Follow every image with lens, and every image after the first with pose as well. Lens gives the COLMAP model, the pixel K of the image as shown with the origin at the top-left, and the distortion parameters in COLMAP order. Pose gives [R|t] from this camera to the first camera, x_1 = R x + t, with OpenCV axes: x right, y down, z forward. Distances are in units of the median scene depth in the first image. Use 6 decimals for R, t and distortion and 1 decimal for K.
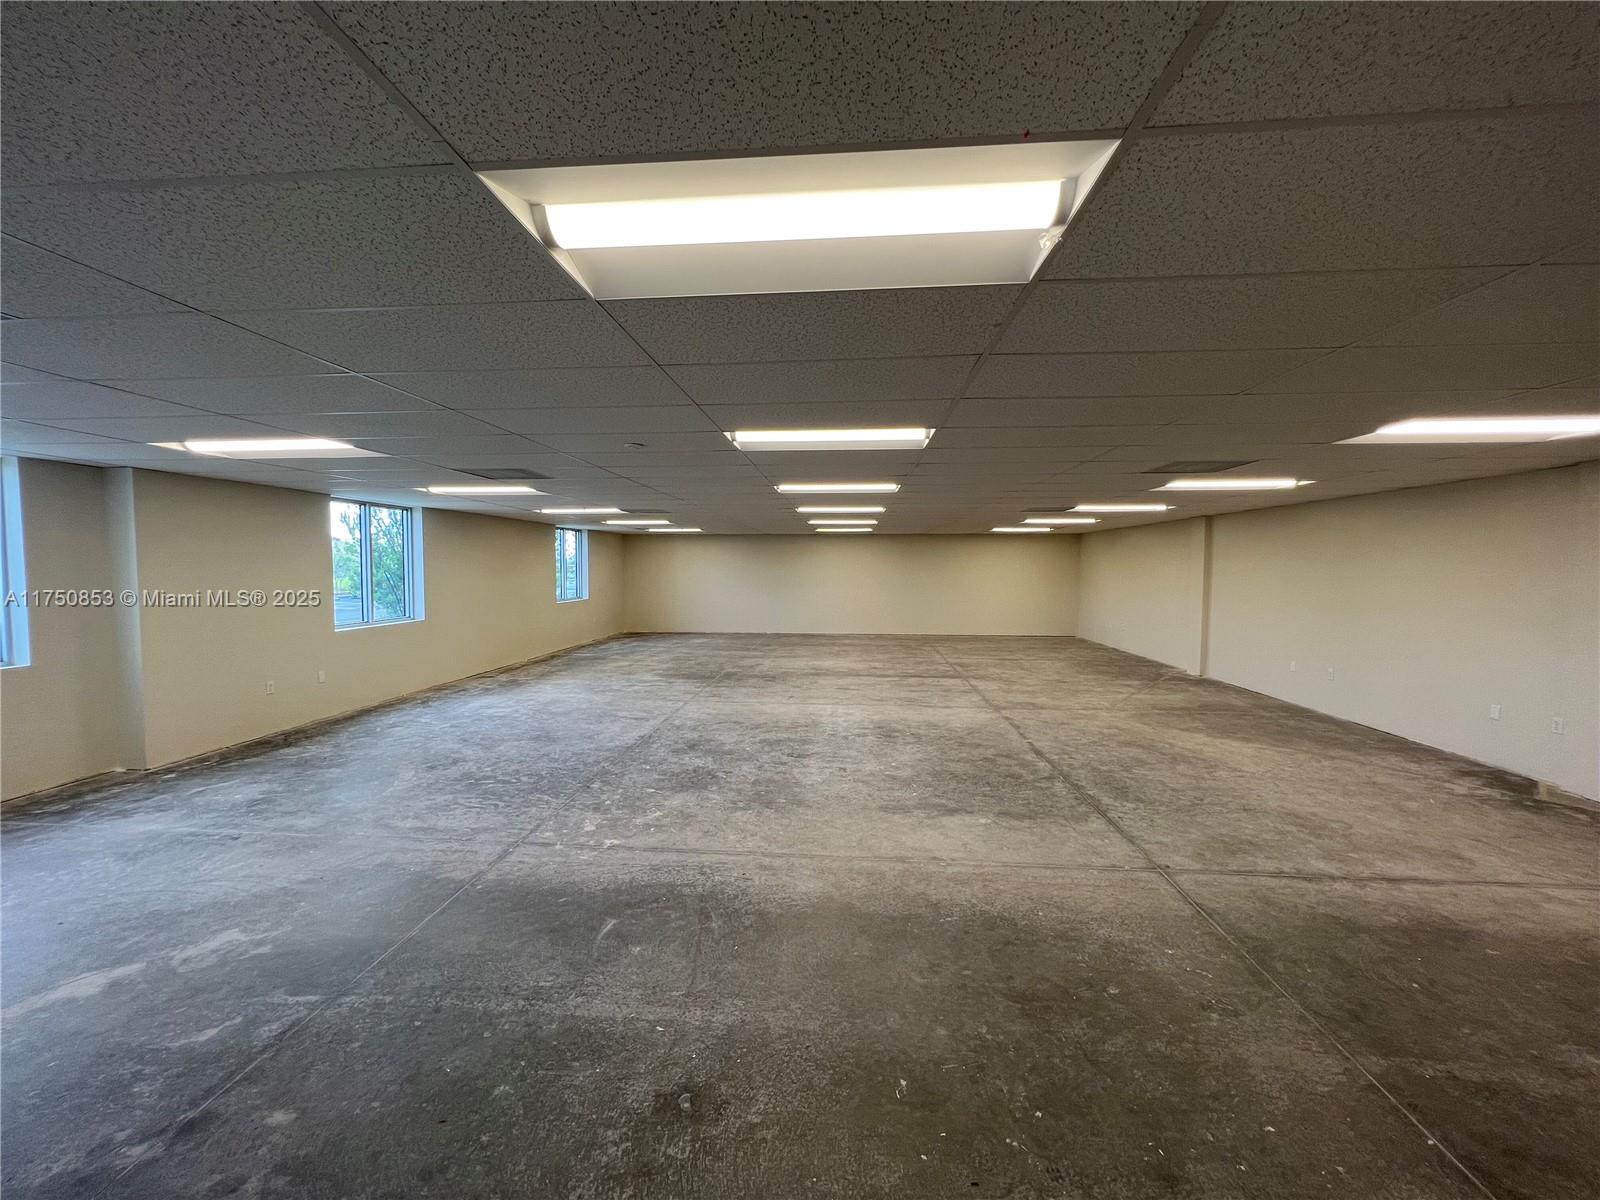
lens RADIAL K [[645.7, 0, 800.9], [0, 645.7, 594.2], [0, 0, 1]] dist [-0.004241, 0.001384]
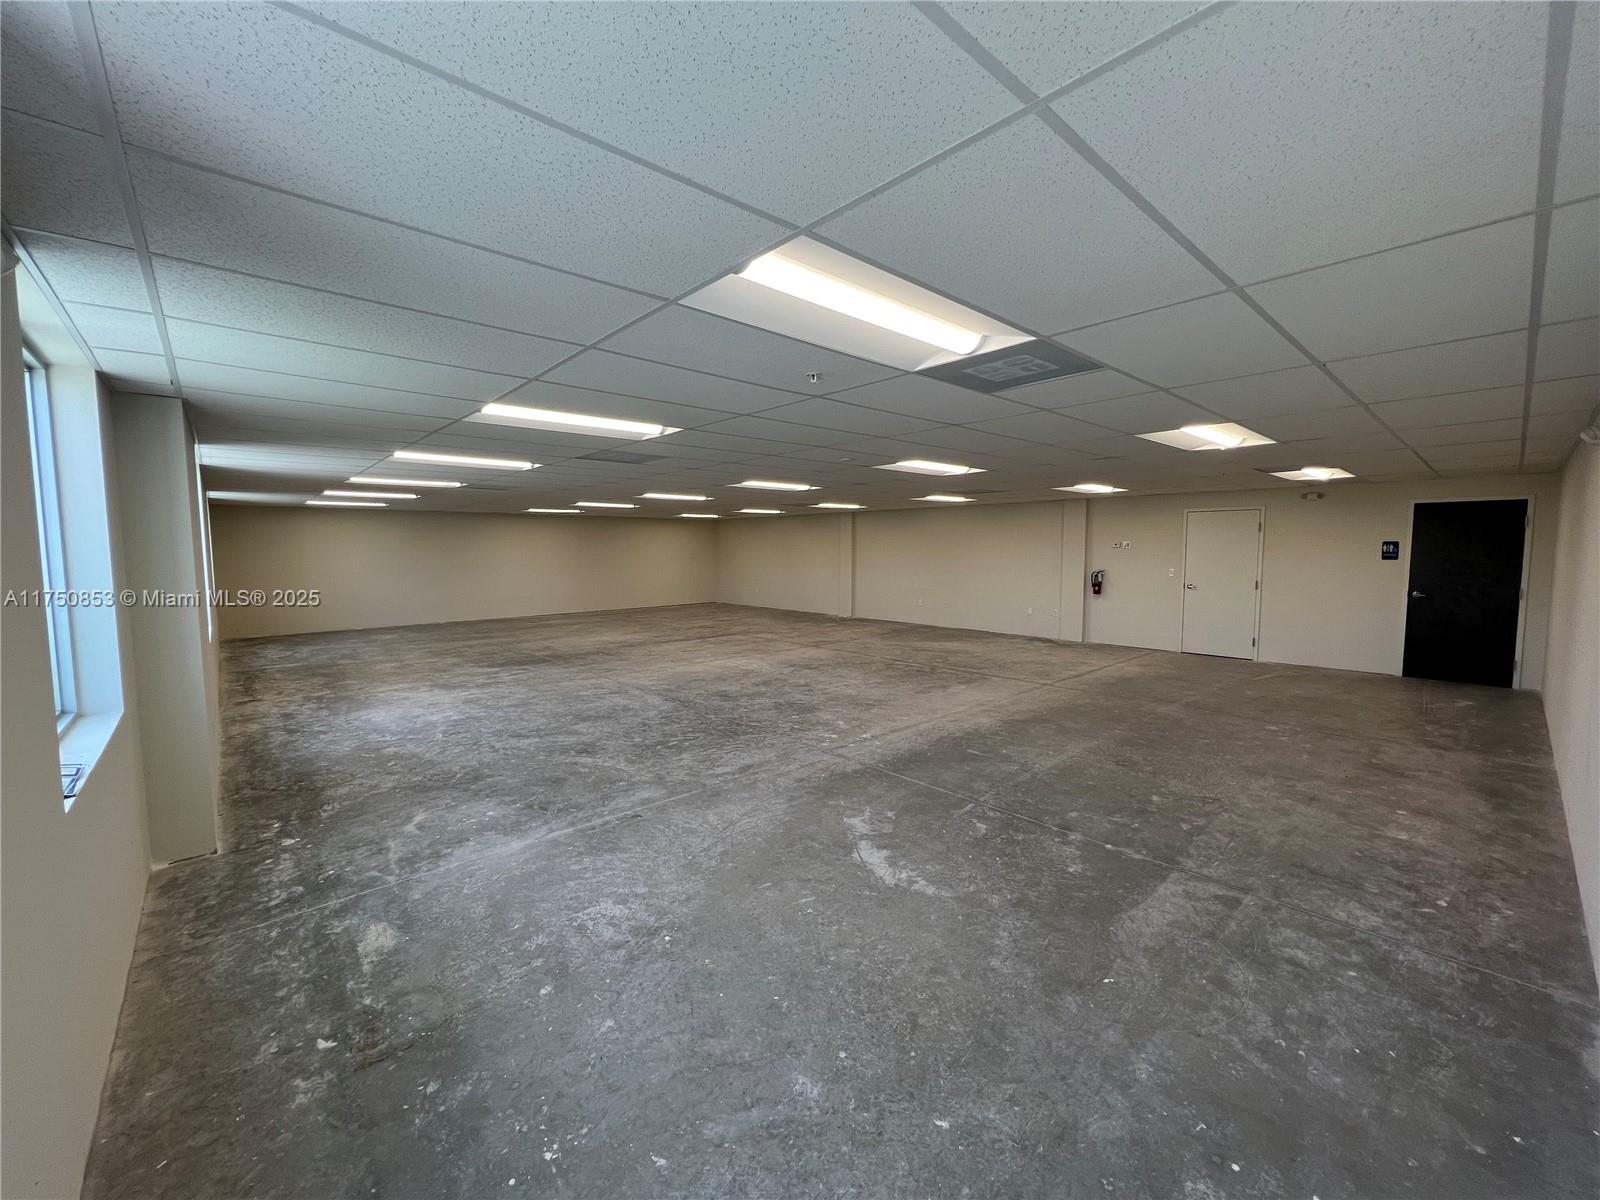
lens RADIAL K [[645.7, 0, 802.4], [0, 645.7, 597.6], [0, 0, 1]] dist [-0.004241, 0.001384]
pose [[0.677519, -0.063567, 0.732753, -1.105400], [0.037767, 0.997951, 0.051653, -0.004062], [-0.734535, -0.007322, 0.678531, 0.096639]]
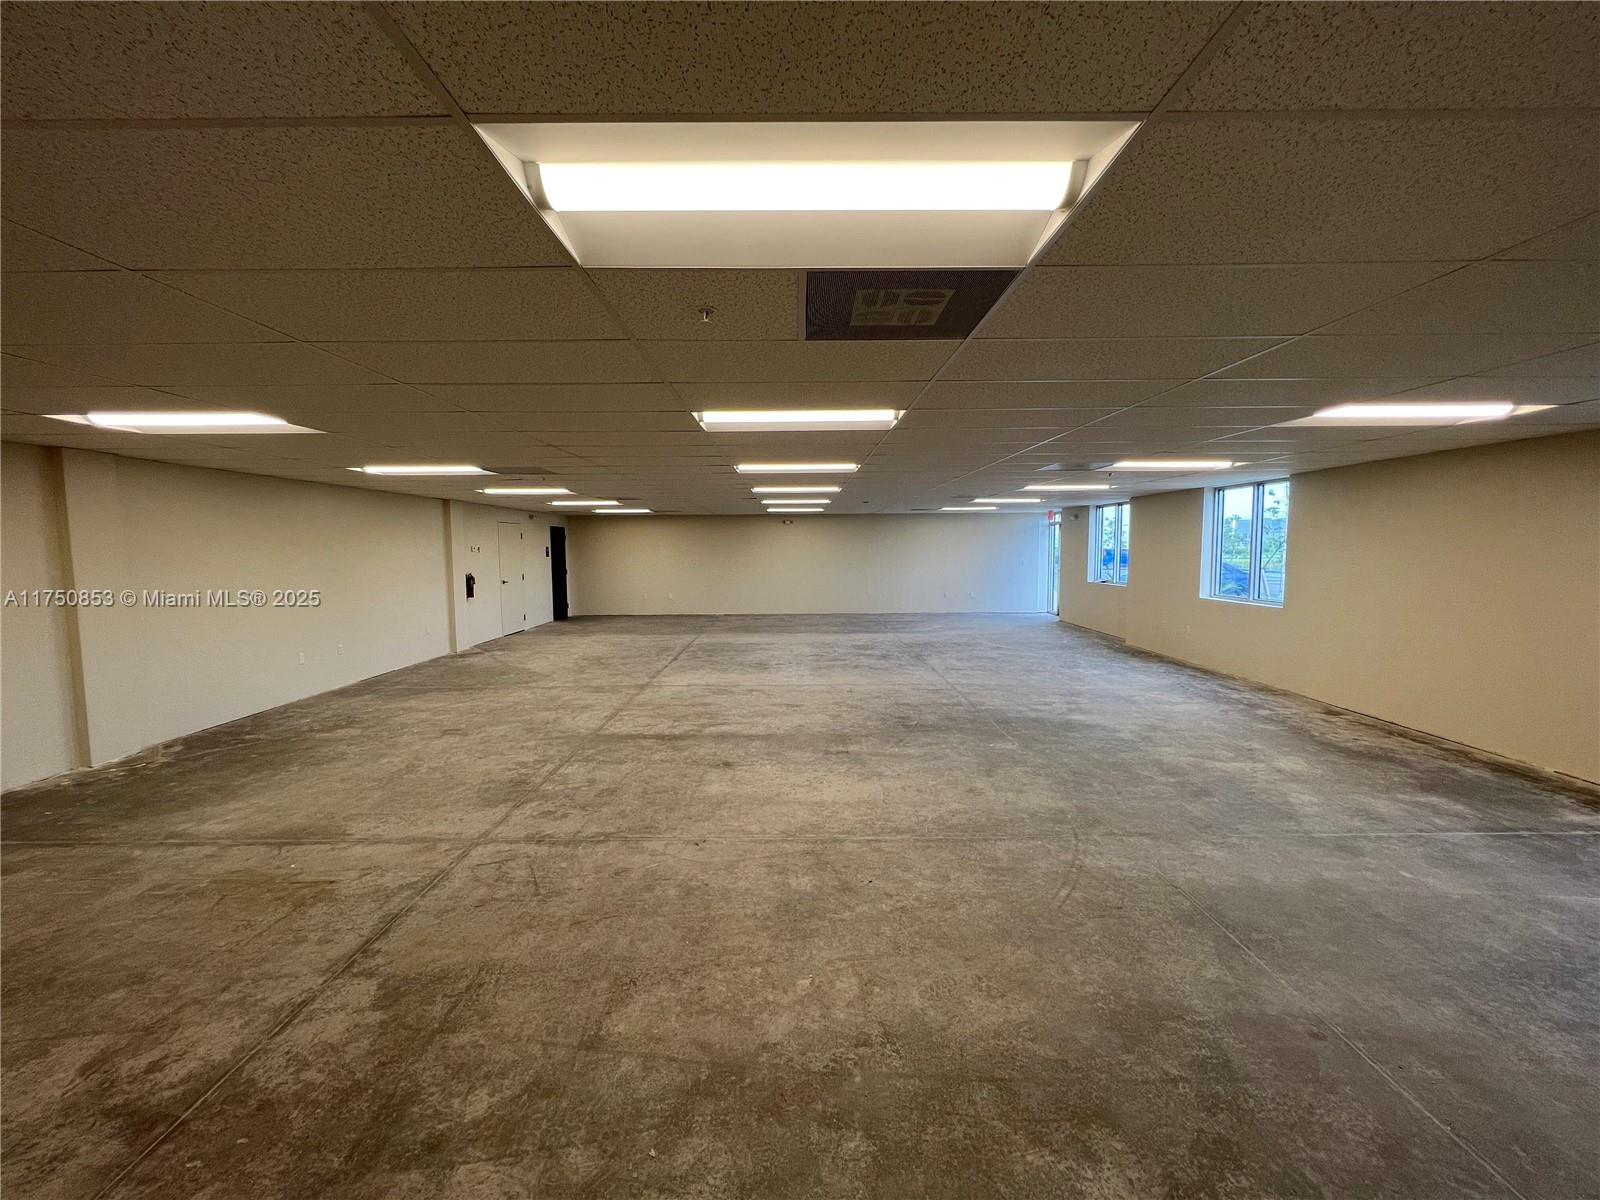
lens RADIAL K [[645.7, 0, 802.1], [0, 645.7, 601.8], [0, 0, 1]] dist [-0.004241, 0.001384]
pose [[0.995787, -0.015850, 0.090316, -0.100642], [0.012008, 0.999006, 0.042920, -0.005353], [-0.090906, -0.041655, 0.994988, 0.012010]]
